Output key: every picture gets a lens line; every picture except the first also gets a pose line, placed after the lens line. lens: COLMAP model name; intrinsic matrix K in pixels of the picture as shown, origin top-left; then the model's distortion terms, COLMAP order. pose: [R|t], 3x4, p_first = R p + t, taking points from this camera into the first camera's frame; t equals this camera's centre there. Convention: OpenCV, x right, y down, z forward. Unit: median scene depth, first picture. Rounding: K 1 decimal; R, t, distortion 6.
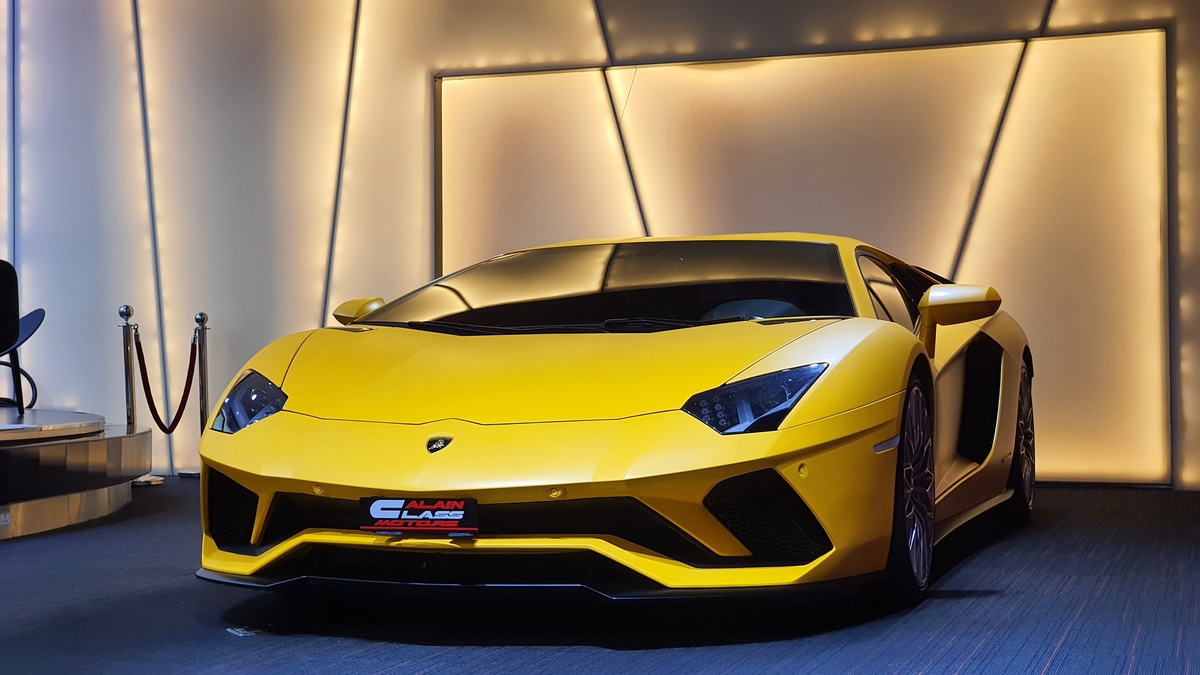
lens RADIAL K [[1709.1, 0, 607.8], [0, 1709.1, 335.0], [0, 0, 1]] dist [0.016490, 0.000000]
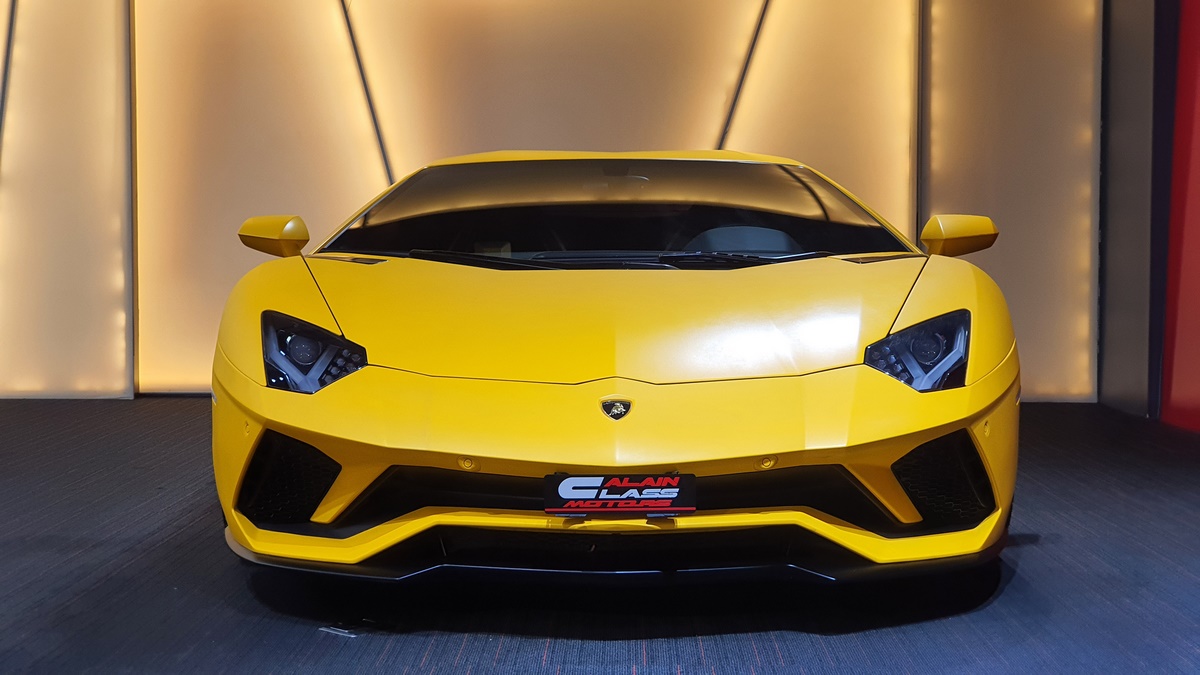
lens RADIAL K [[1709.1, 0, 598.1], [0, 1709.1, 335.3], [0, 0, 1]] dist [0.016490, 0.000000]
pose [[0.951141, -0.007439, 0.308667, -0.371290], [-0.013472, 0.997758, 0.065562, -0.029190], [-0.308462, -0.066517, 0.948908, 0.187159]]
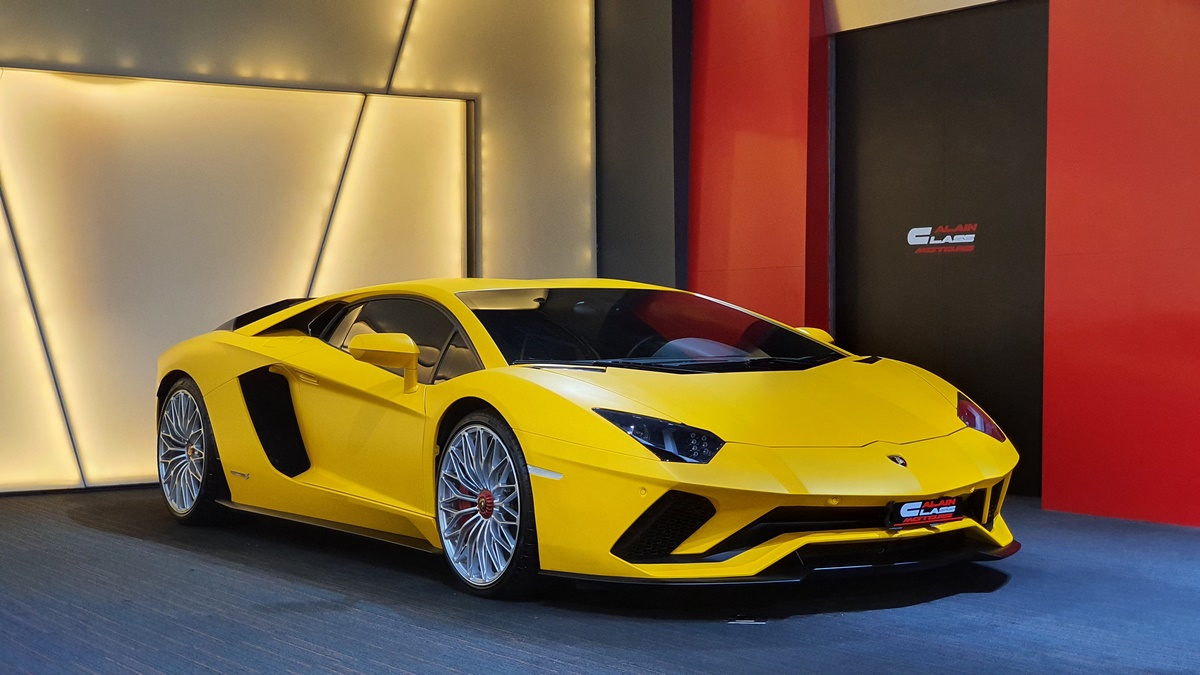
lens RADIAL K [[1709.1, 0, 600.4], [0, 1709.1, 341.3], [0, 0, 1]] dist [0.016490, 0.000000]
pose [[0.614755, -0.005769, 0.788697, -1.316463], [-0.008863, 0.999860, 0.014221, -0.048439], [-0.788669, -0.015733, 0.614617, 0.346228]]
